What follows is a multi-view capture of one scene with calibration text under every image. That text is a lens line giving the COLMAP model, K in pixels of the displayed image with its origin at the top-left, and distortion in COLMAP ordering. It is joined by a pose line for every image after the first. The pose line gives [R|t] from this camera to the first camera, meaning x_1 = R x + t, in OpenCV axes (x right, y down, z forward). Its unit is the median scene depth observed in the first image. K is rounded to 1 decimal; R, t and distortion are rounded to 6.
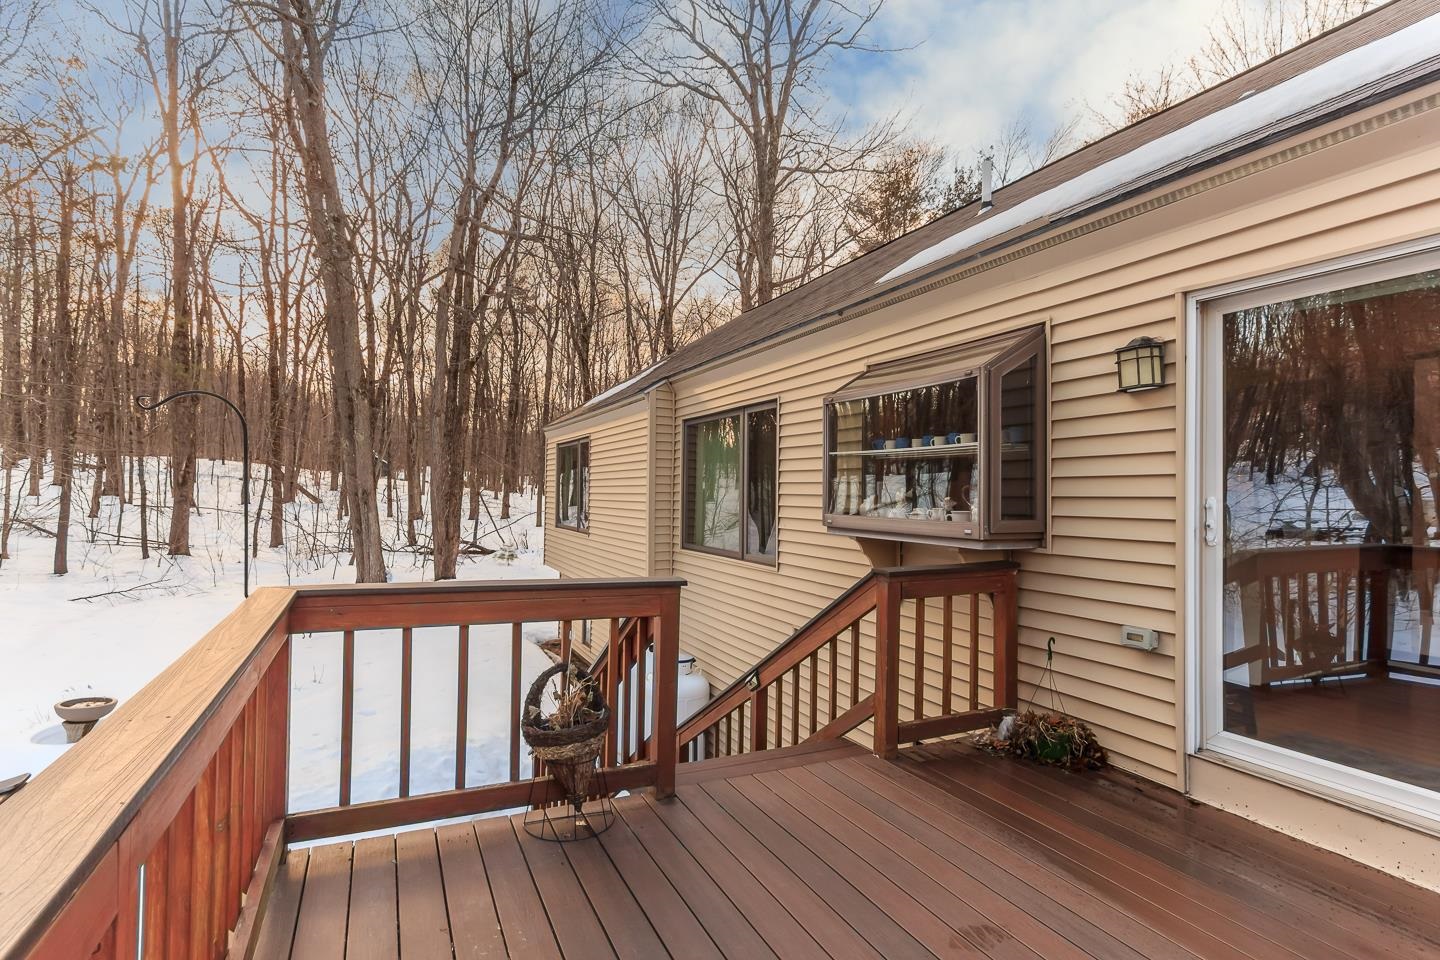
lens RADIAL K [[737.1, 0, 721.1], [0, 737.1, 485.5], [0, 0, 1]] dist [0.000800, -0.000082]
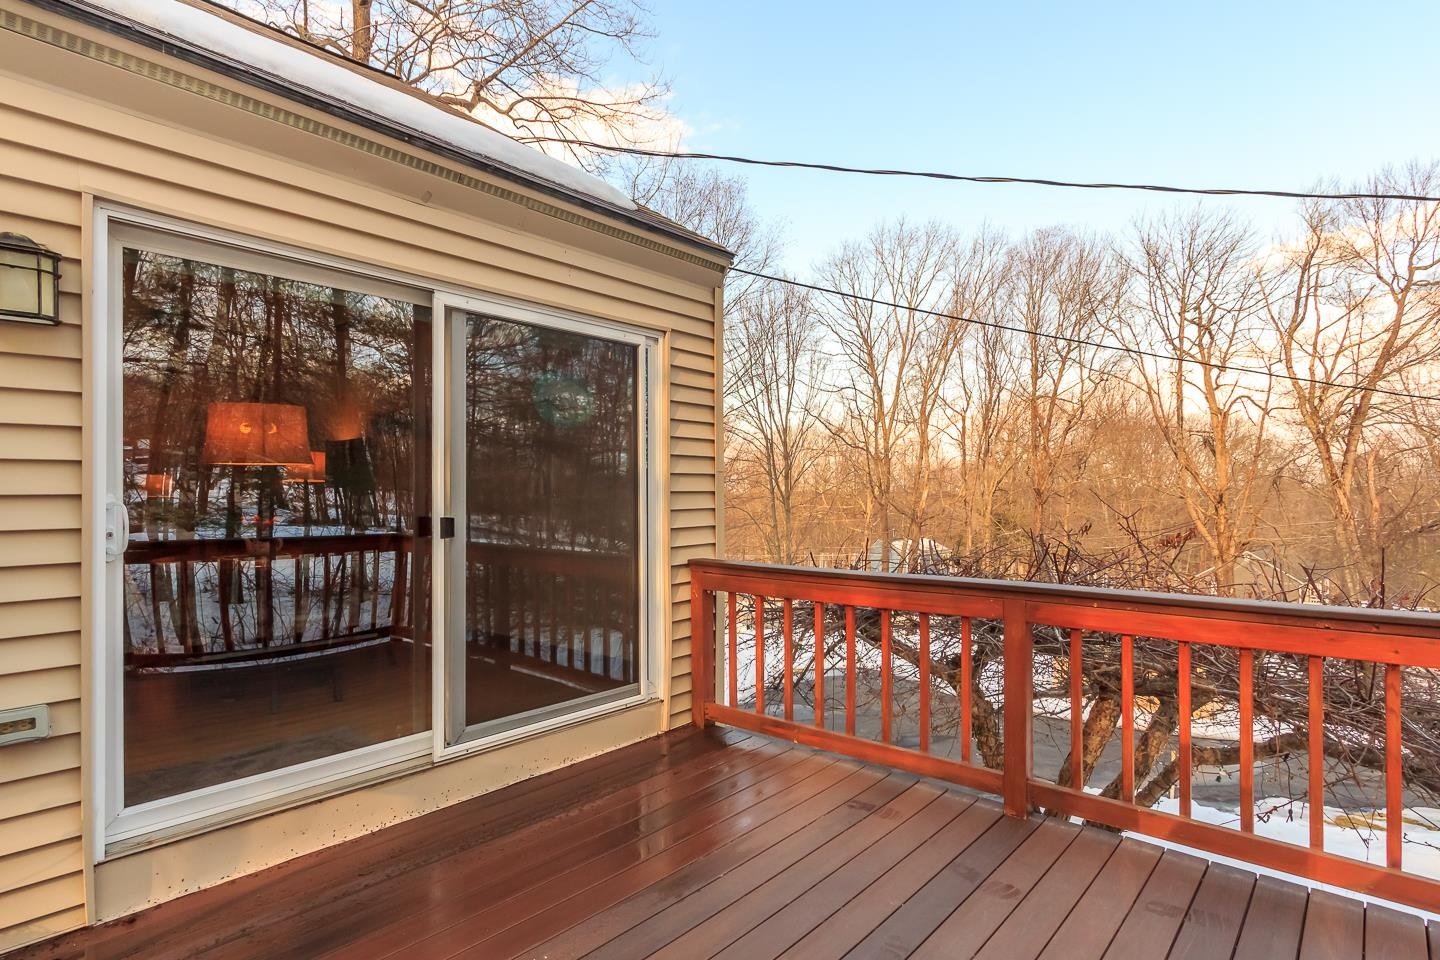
lens RADIAL K [[737.1, 0, 721.4], [0, 737.1, 484.3], [0, 0, 1]] dist [0.000800, -0.000082]
pose [[-0.403729, 0.005807, 0.914860, -0.242747], [-0.013193, 0.999839, -0.012169, 0.009021], [-0.914784, -0.016983, -0.403587, 0.760273]]
